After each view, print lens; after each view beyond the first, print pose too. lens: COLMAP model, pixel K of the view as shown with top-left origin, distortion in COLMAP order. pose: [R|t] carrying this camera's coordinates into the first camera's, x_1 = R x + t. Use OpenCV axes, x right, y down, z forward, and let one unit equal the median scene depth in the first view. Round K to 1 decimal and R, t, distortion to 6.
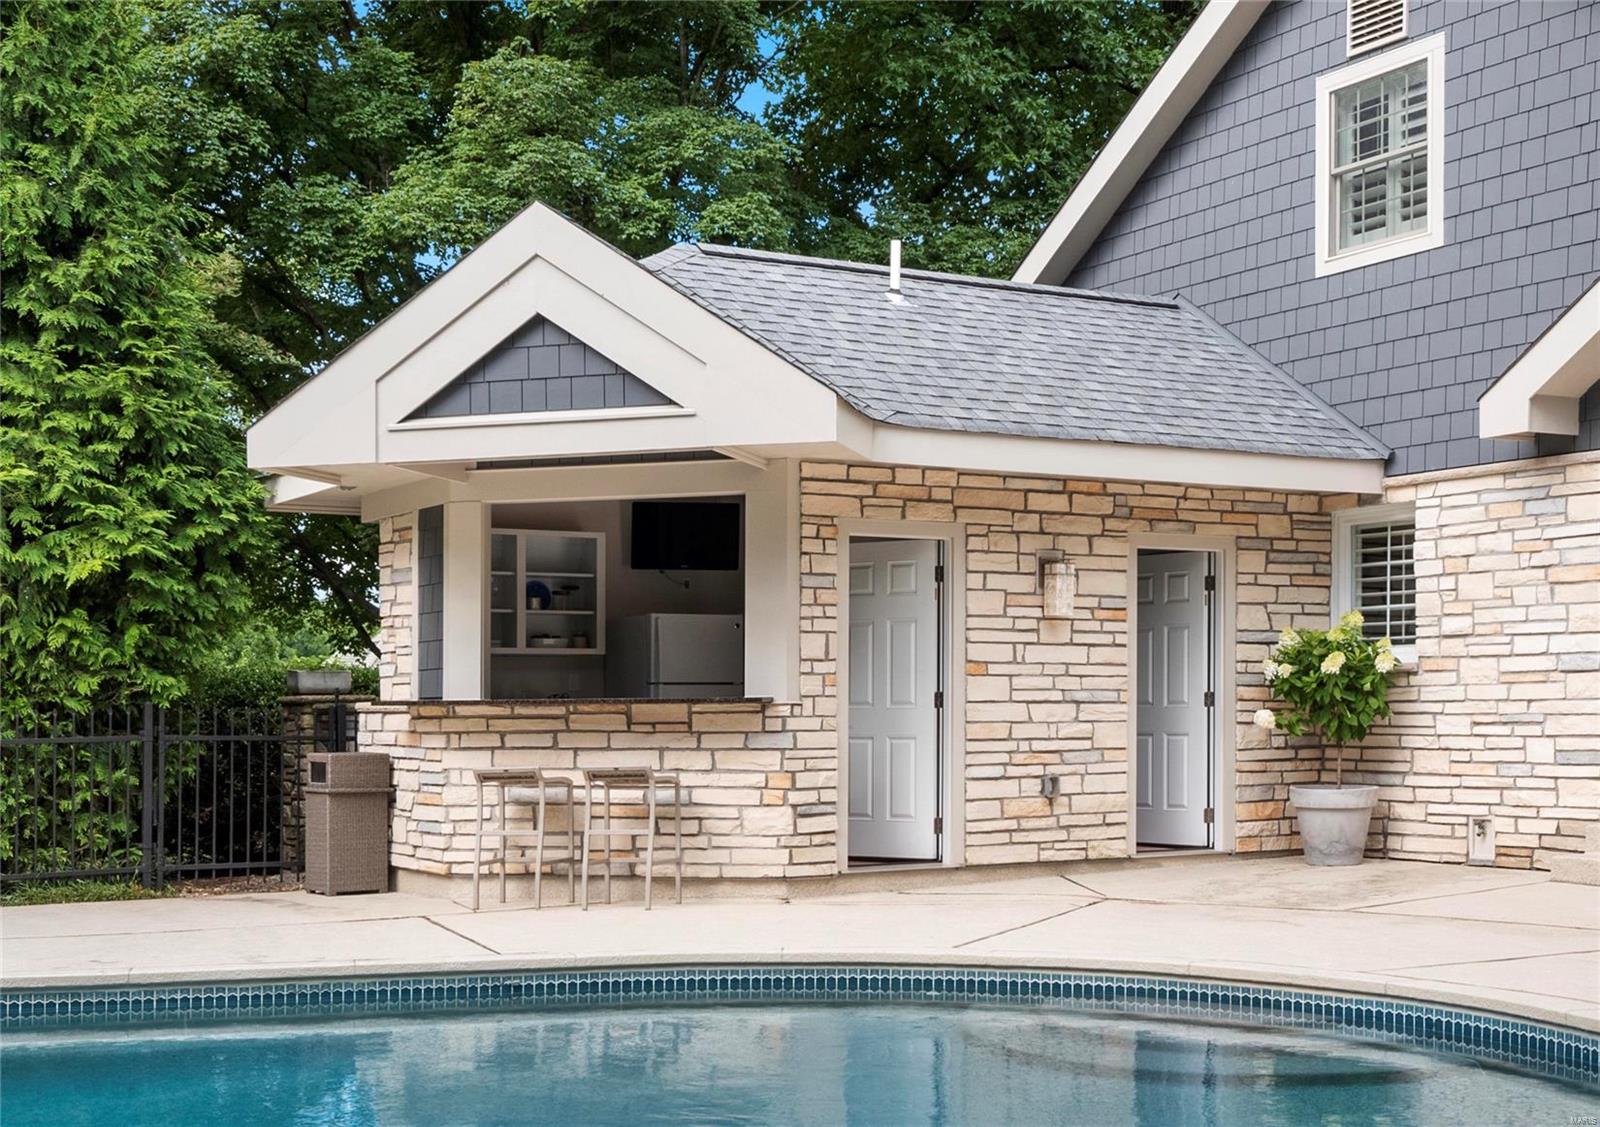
lens RADIAL K [[2172.2, 0, 799.7], [0, 2172.2, 713.5], [0, 0, 1]] dist [0.029392, 0.004944]
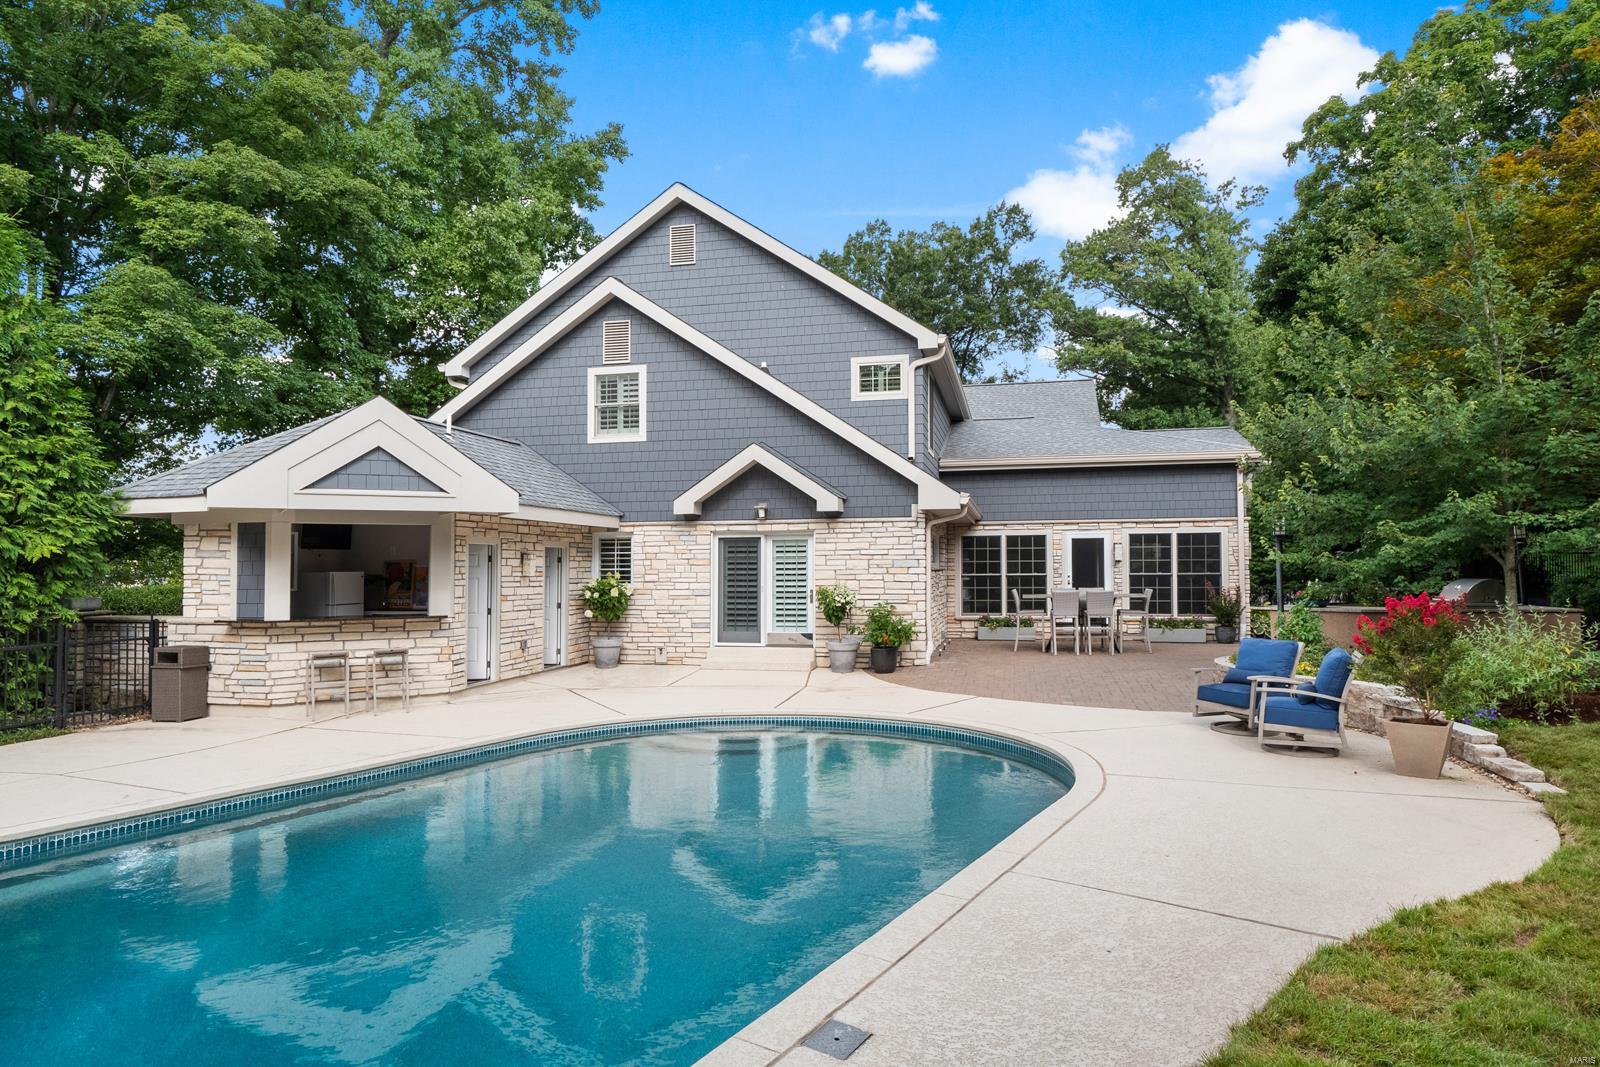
lens RADIAL K [[993.8, 0, 800.0], [0, 993.8, 533.5], [0, 0, 1]] dist [-0.032307, 0.000050]
pose [[0.664297, 0.024529, 0.747066, -0.509648], [0.000576, 0.999444, -0.033328, -0.054013], [-0.747469, 0.022570, 0.663913, 0.017274]]
